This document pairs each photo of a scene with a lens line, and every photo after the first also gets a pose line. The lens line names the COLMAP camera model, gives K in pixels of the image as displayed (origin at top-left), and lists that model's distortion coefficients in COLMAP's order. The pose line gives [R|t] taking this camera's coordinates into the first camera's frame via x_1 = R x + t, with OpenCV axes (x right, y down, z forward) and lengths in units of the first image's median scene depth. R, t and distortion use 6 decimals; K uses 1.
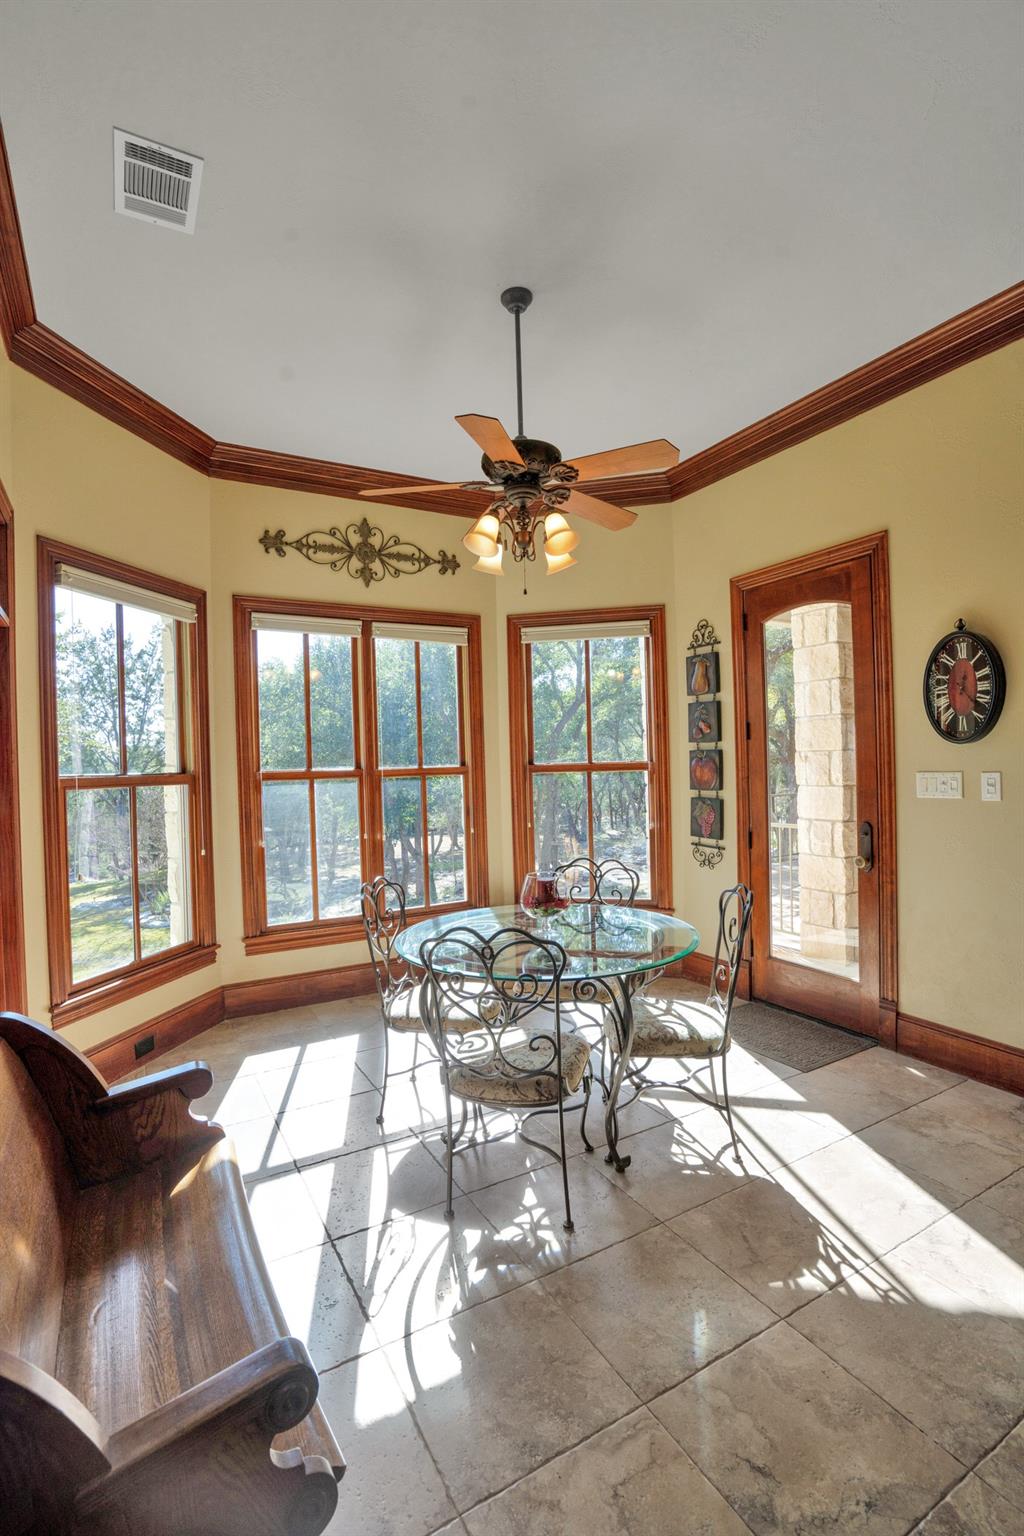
lens RADIAL K [[696.4, 0, 497.8], [0, 696.4, 765.1], [0, 0, 1]] dist [-0.043216, 0.009532]
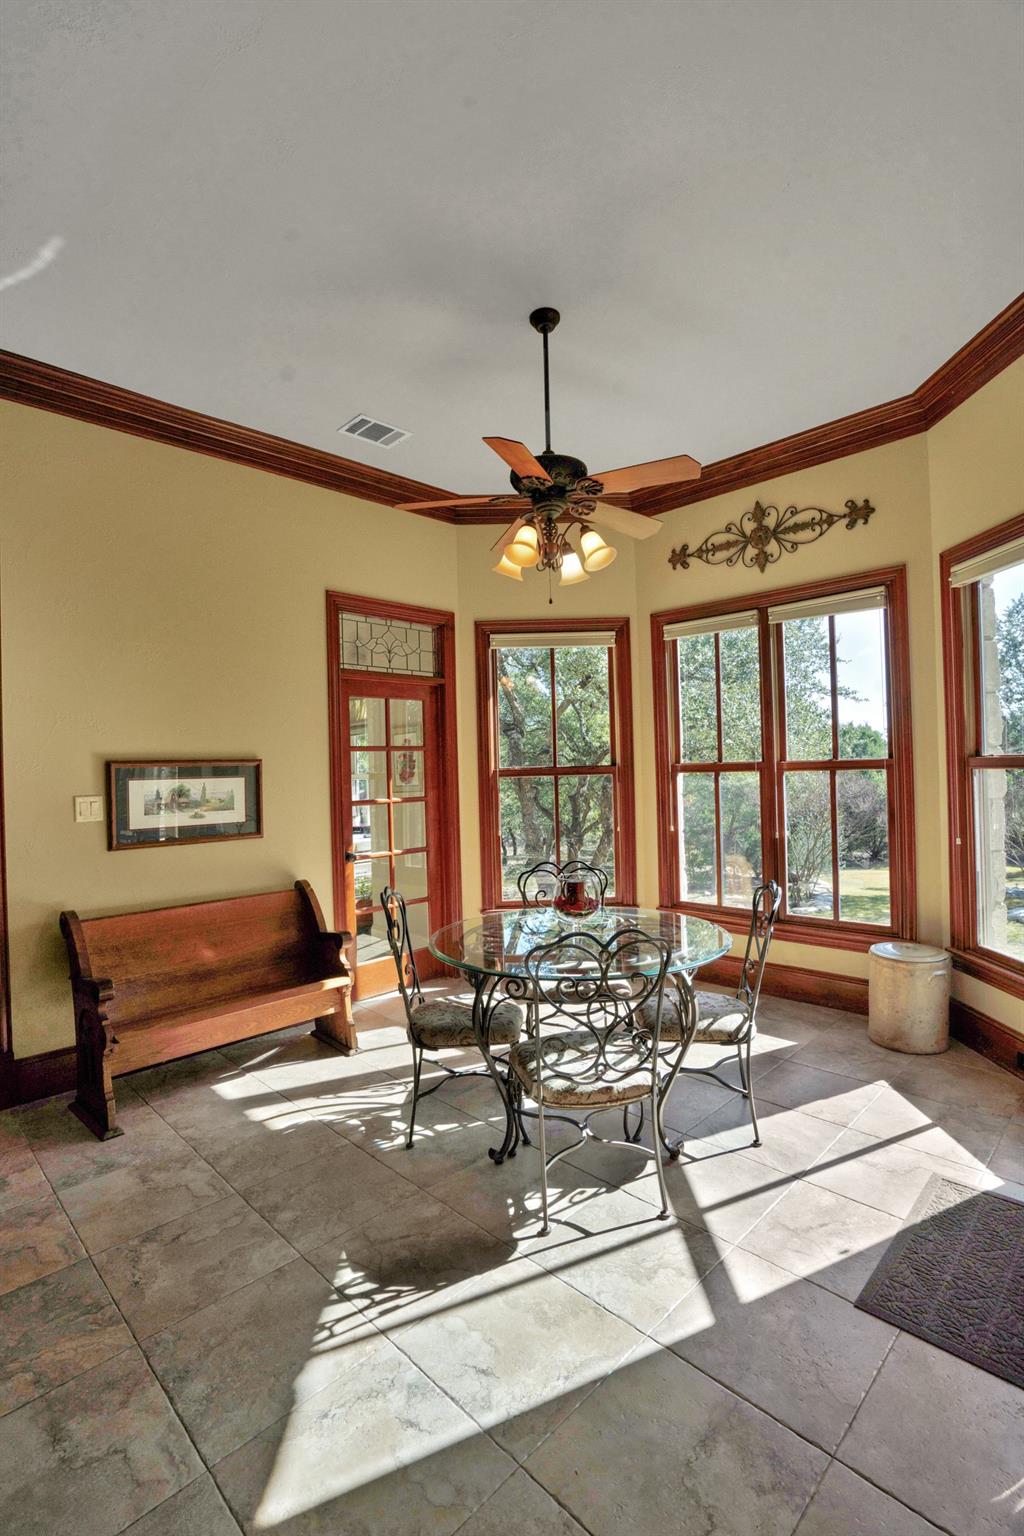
lens RADIAL K [[696.4, 0, 520.4], [0, 696.4, 763.0], [0, 0, 1]] dist [-0.043216, 0.009532]
pose [[0.290339, 0.013714, -0.956826, 0.684231], [0.013753, 0.999734, 0.018502, -0.017519], [0.956825, -0.018531, 0.290073, 0.433895]]
